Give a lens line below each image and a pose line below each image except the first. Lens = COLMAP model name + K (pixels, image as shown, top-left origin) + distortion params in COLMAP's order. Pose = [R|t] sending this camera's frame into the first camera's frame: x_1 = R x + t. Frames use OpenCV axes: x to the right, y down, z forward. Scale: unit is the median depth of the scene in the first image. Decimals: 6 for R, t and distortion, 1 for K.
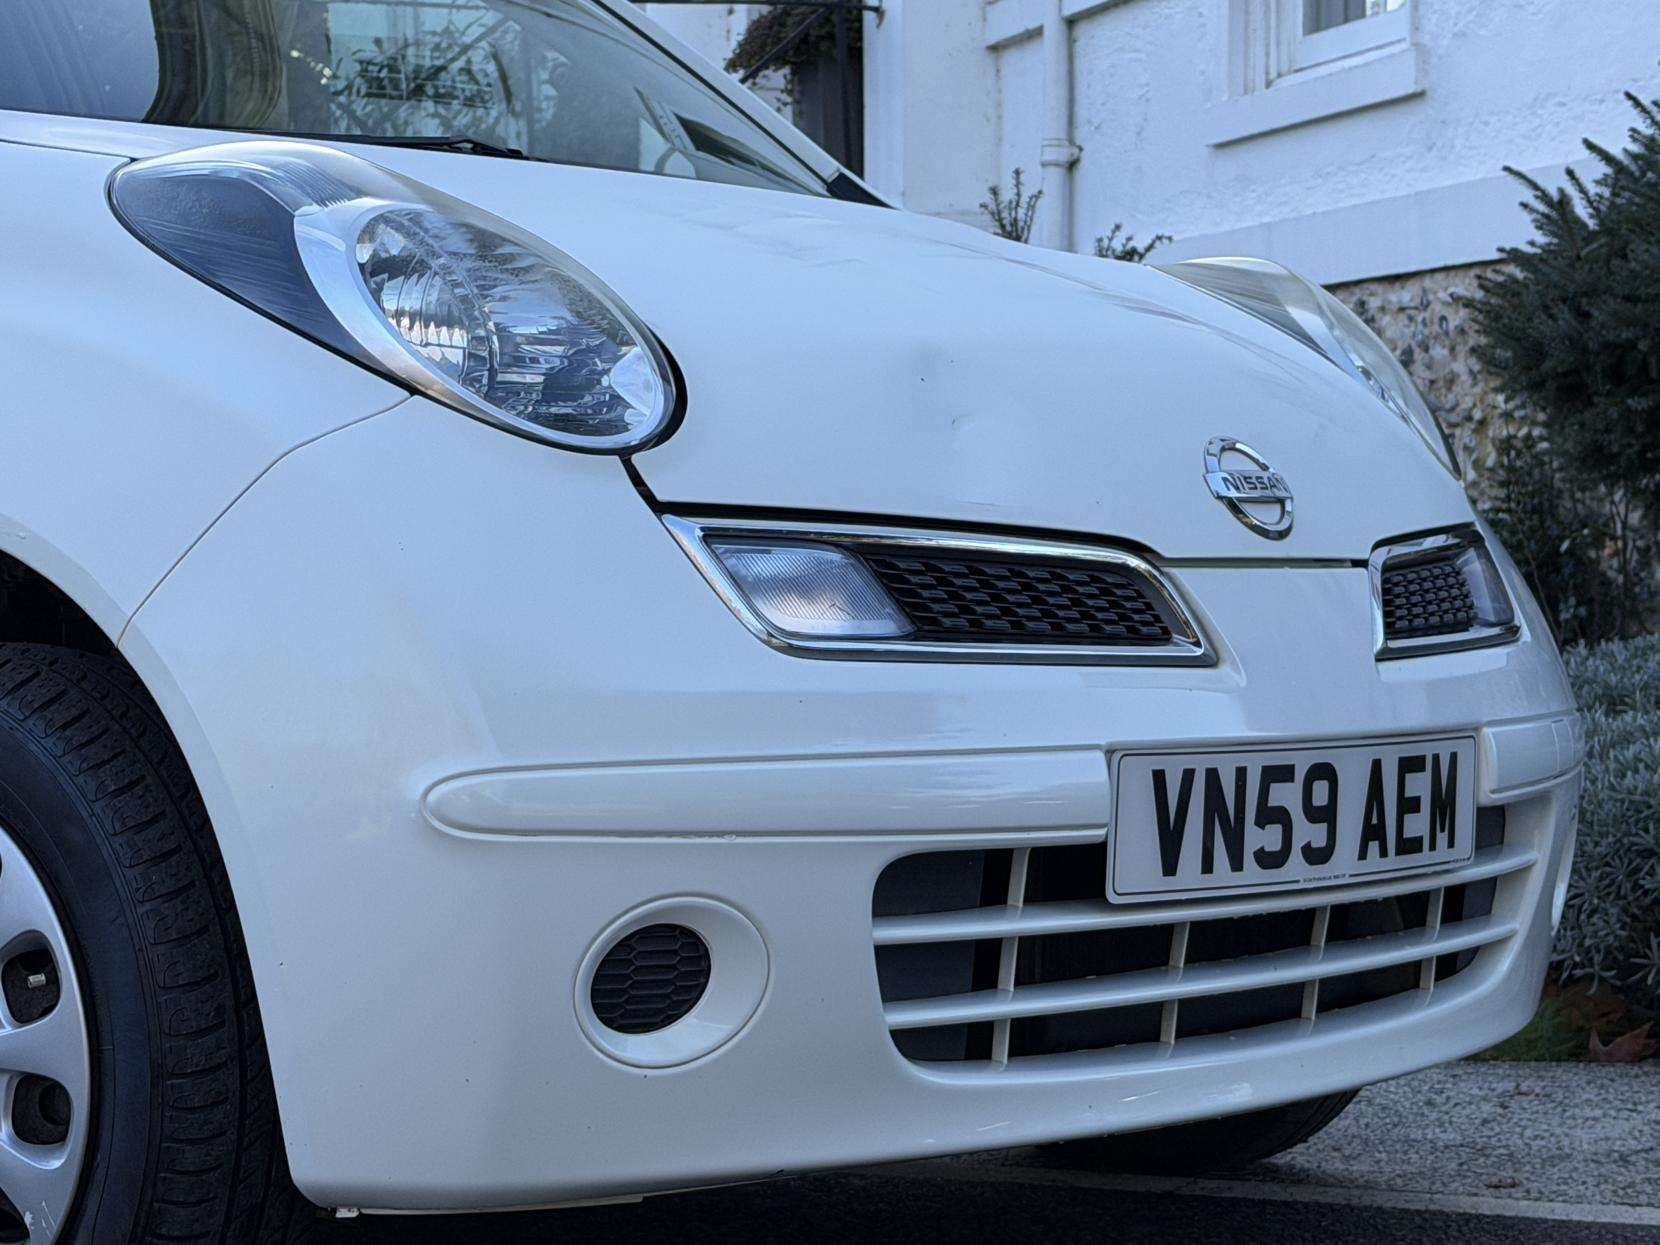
lens RADIAL K [[3689.7, 0, 833.7], [0, 3689.7, 635.4], [0, 0, 1]] dist [0.167301, 0.000000]
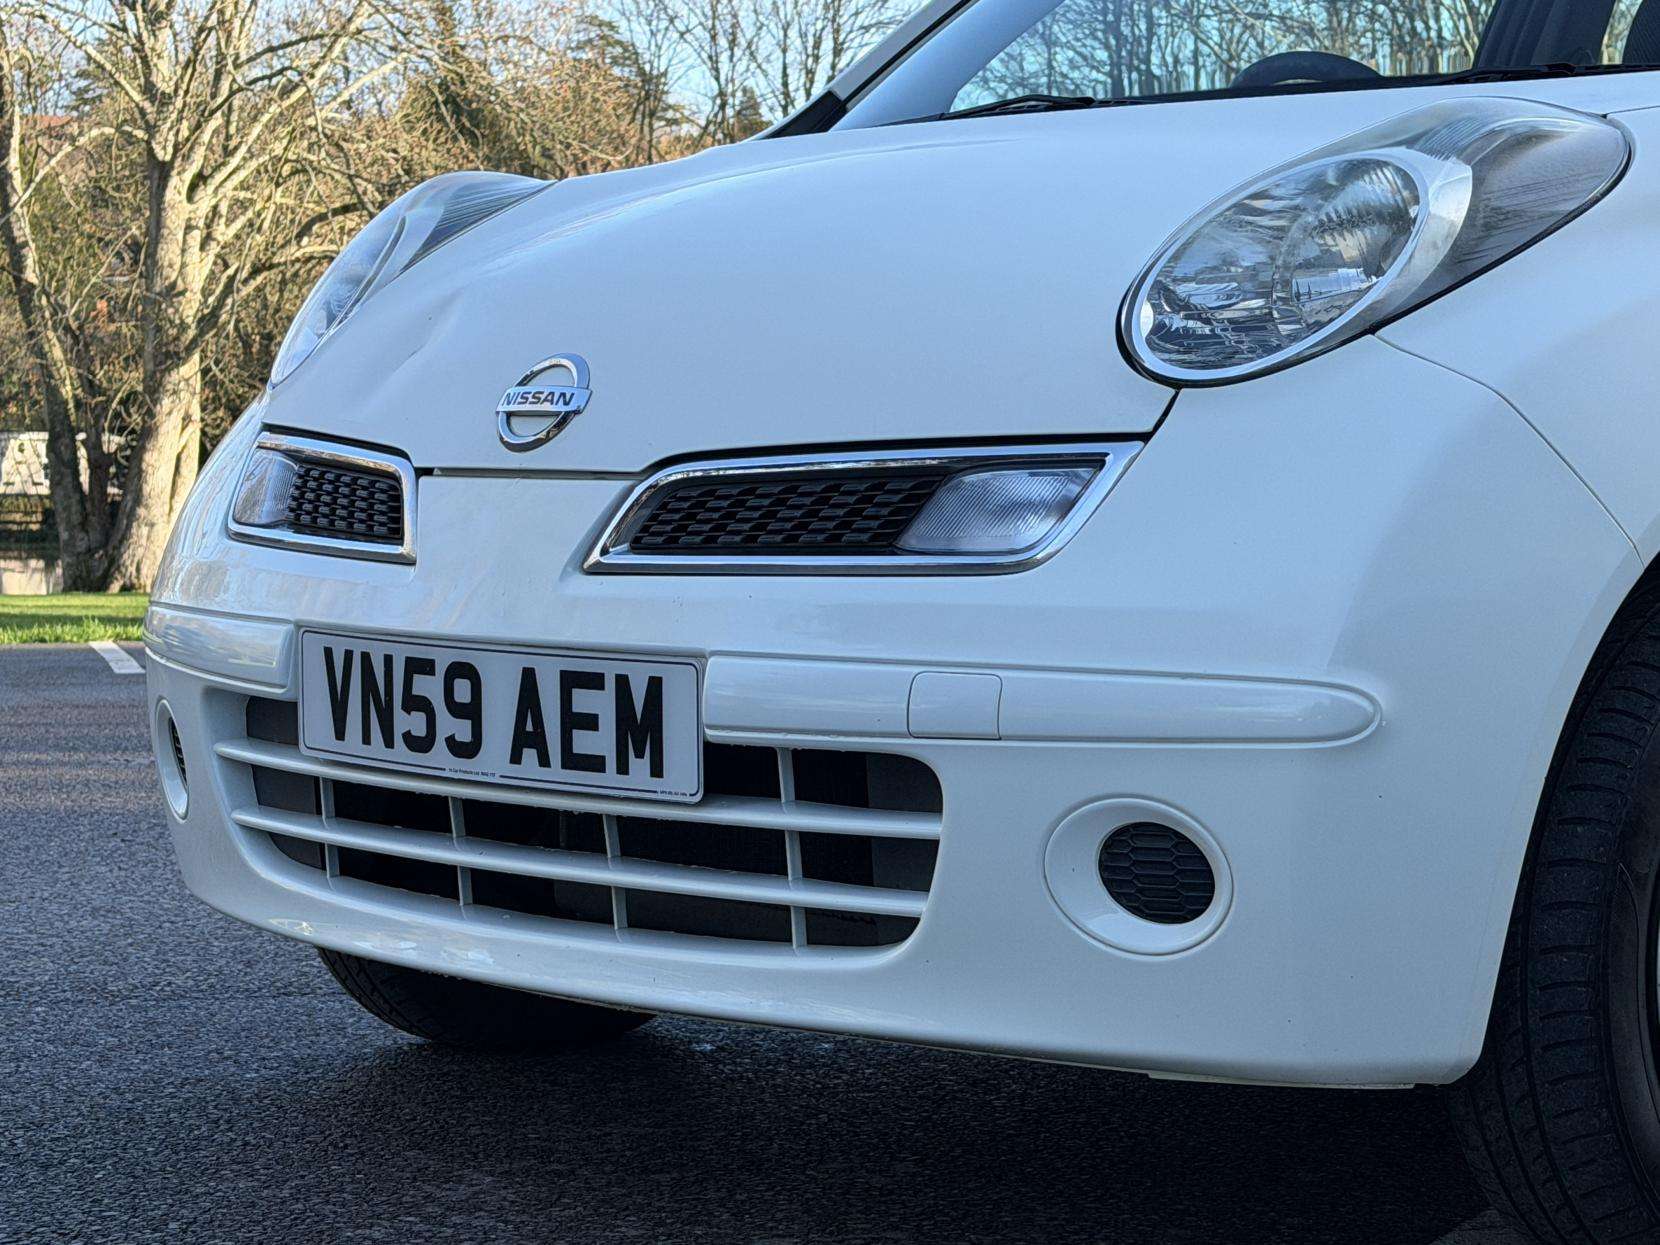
lens RADIAL K [[3689.7, 0, 865.8], [0, 3689.7, 590.7], [0, 0, 1]] dist [0.167301, 0.000000]
pose [[-0.113959, 0.028701, -0.993071, 1.211304], [-0.035714, 0.998818, 0.032965, -0.026095], [0.992843, 0.039223, -0.112799, 1.274219]]
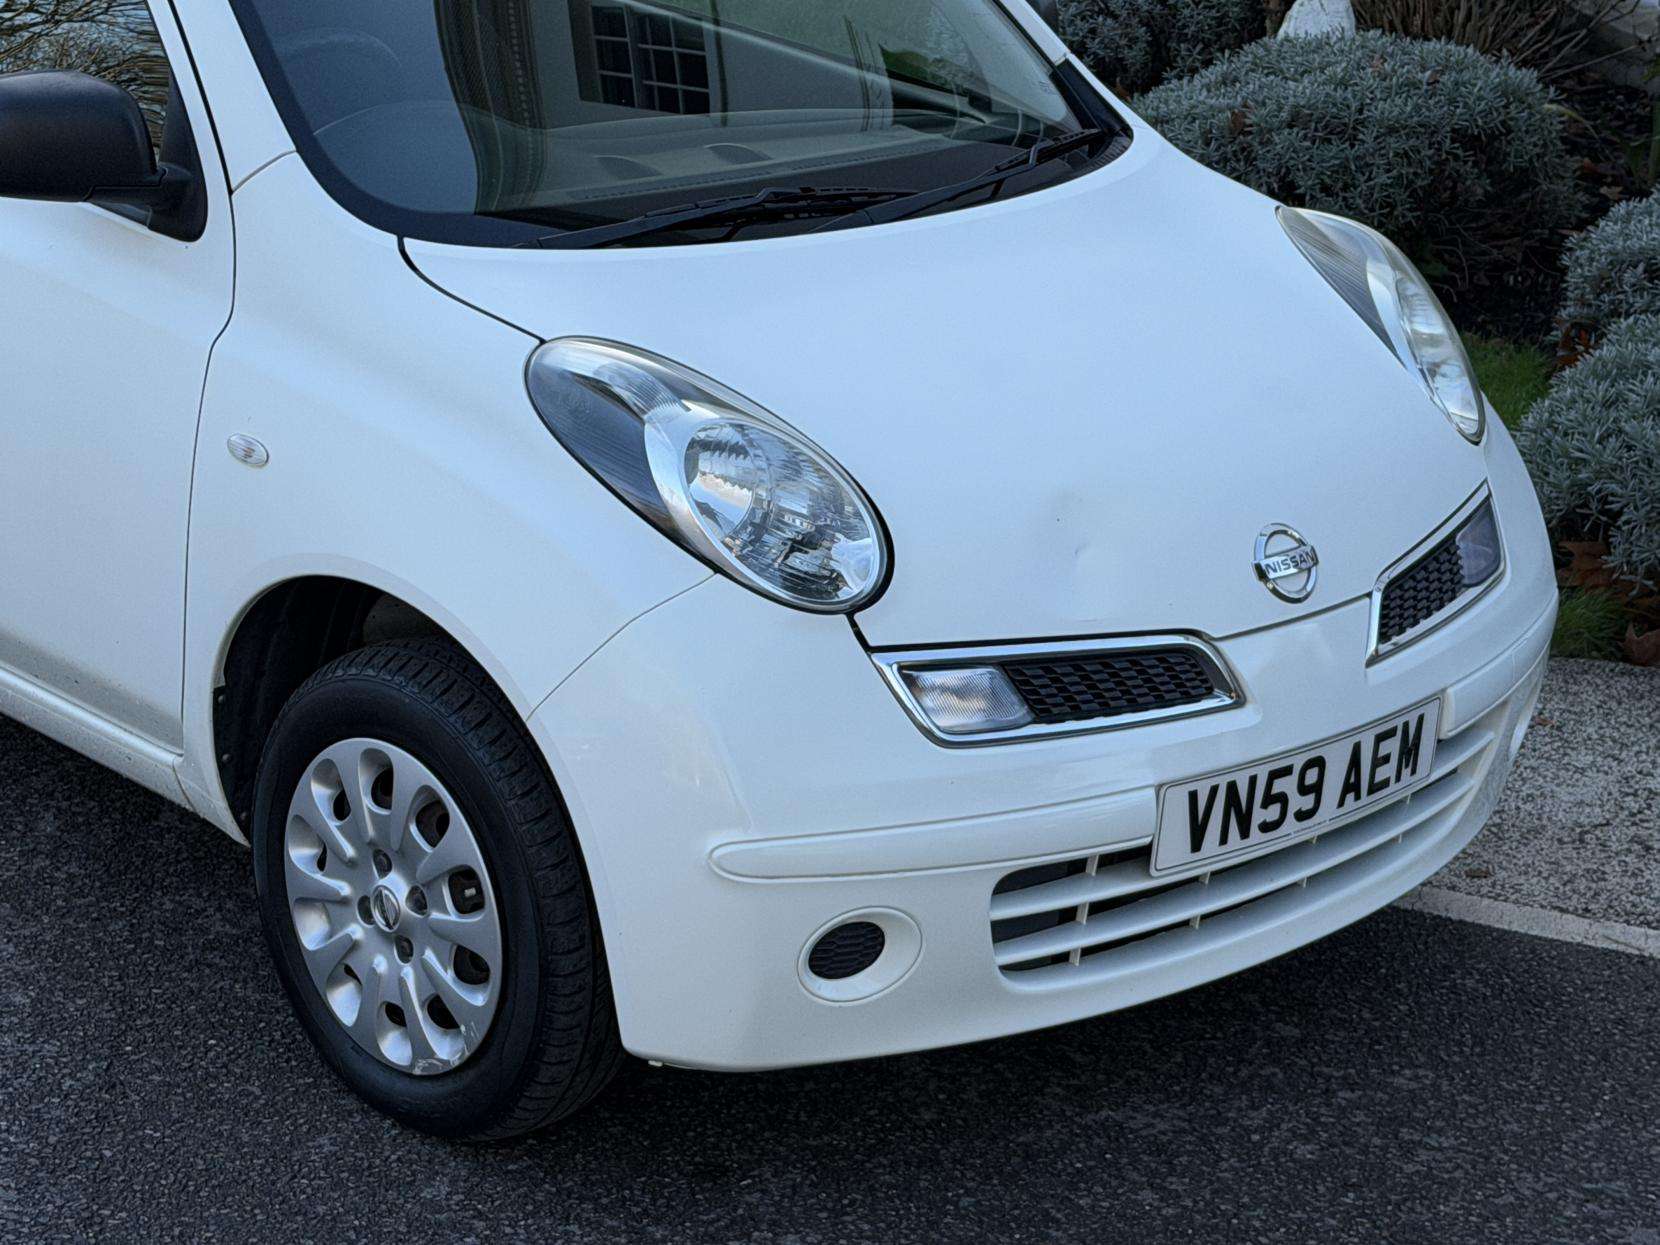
lens RADIAL K [[3689.7, 0, 838.4], [0, 3689.7, 628.9], [0, 0, 1]] dist [0.167301, 0.000000]
pose [[0.994309, 0.076419, -0.074225, 0.049498], [-0.050727, 0.952298, 0.300924, -0.468508], [0.093681, -0.295447, 0.950755, -0.434074]]
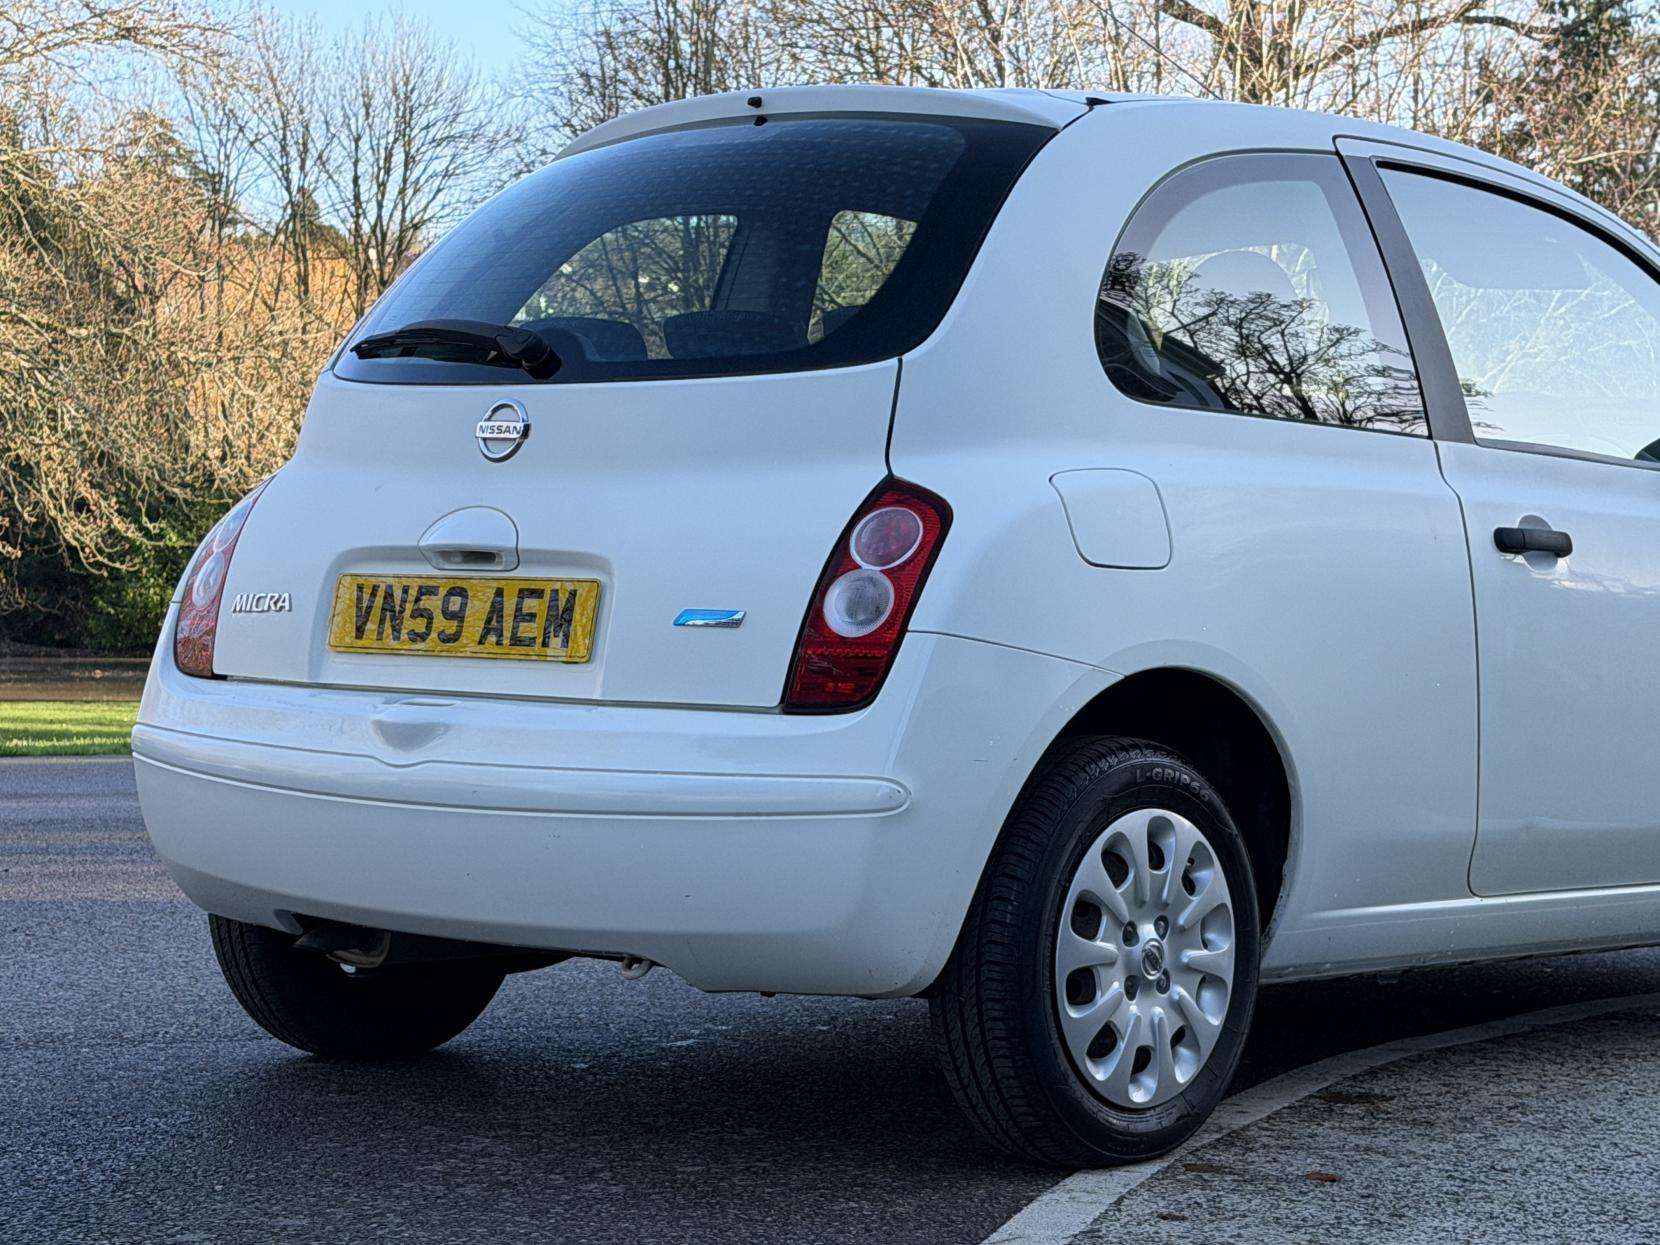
lens RADIAL K [[3689.7, 0, 854.7], [0, 3689.7, 664.6], [0, 0, 1]] dist [0.167301, 0.000000]
pose [[0.001880, 0.018105, -0.999834, 2.010430], [-0.039520, 0.999056, 0.018017, 0.032967], [0.999217, 0.039480, 0.002593, 1.234702]]
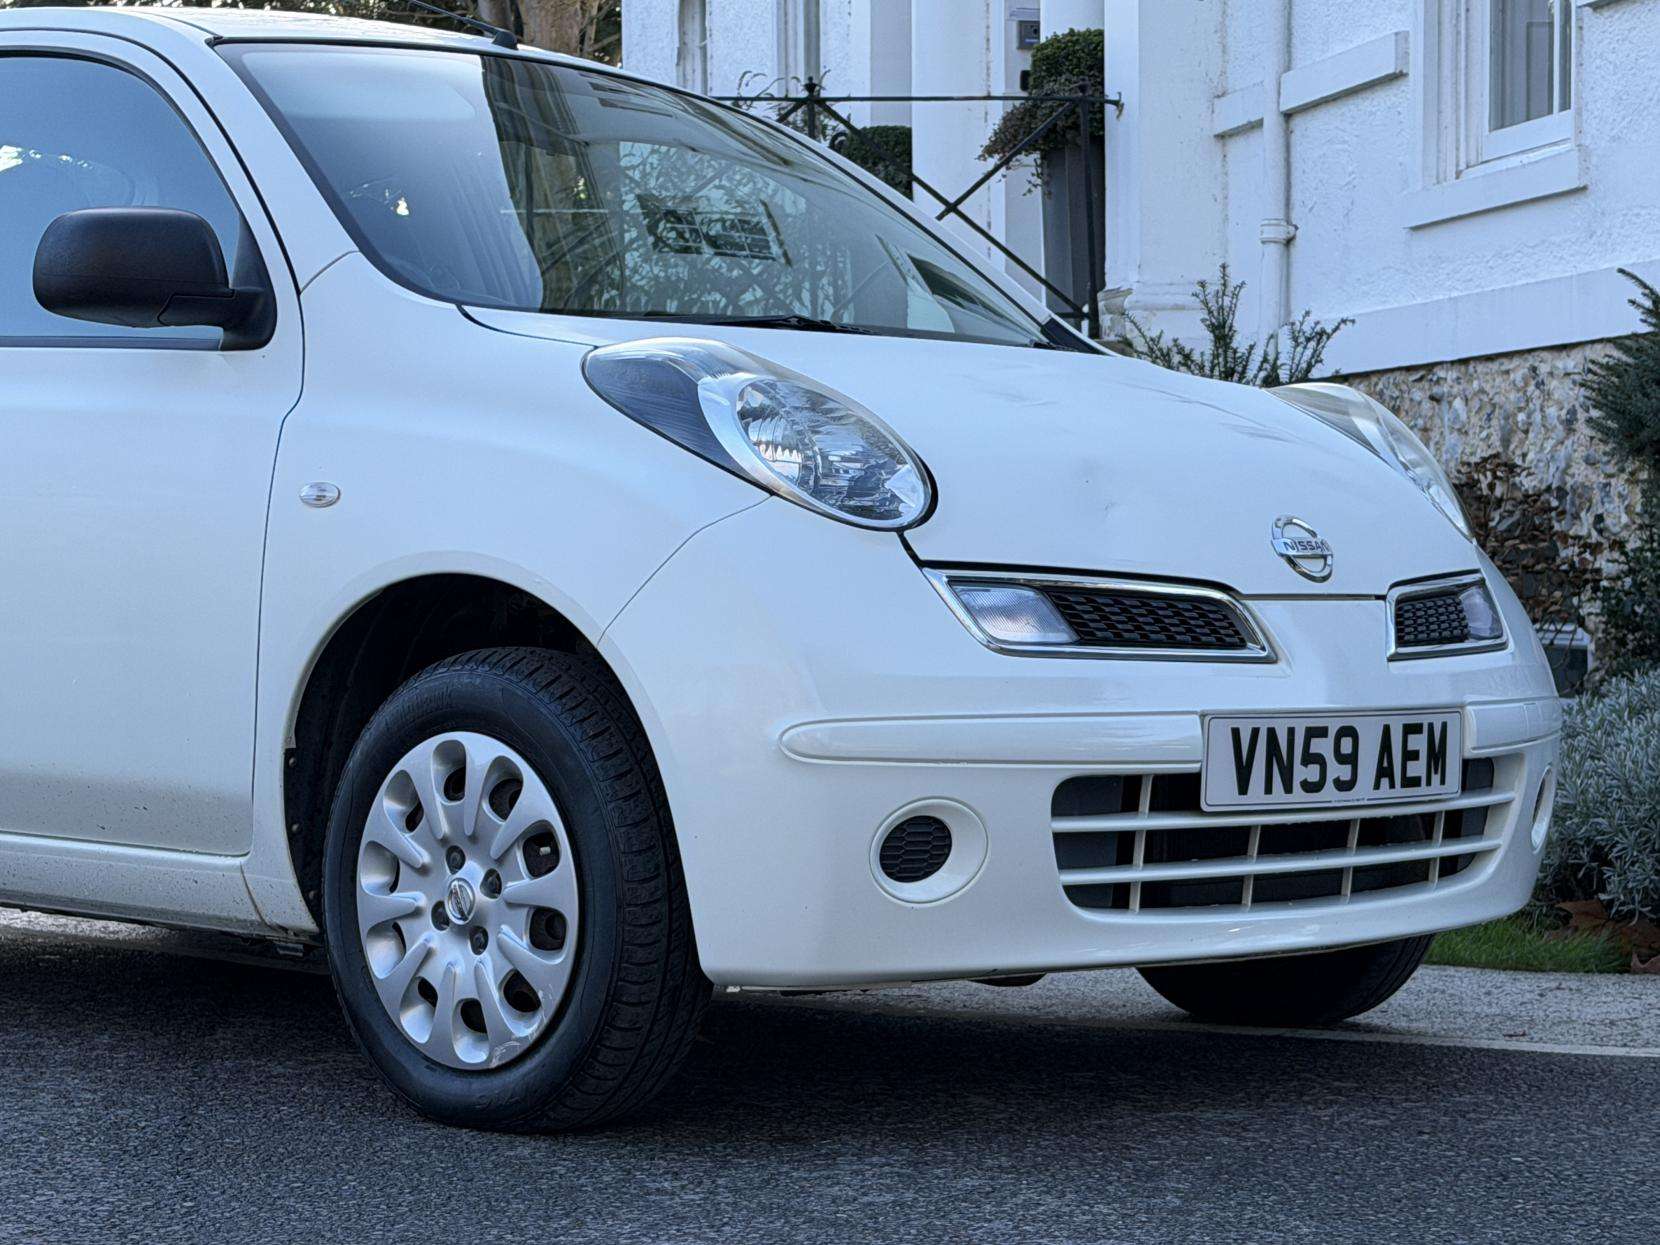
lens RADIAL K [[3689.7, 0, 846.8], [0, 3689.7, 637.8], [0, 0, 1]] dist [0.167301, 0.000000]
pose [[0.997709, 0.000678, -0.067652, 0.028214], [-0.001188, 0.999971, -0.007495, 0.009690], [0.067645, 0.007558, 0.997681, -0.583550]]
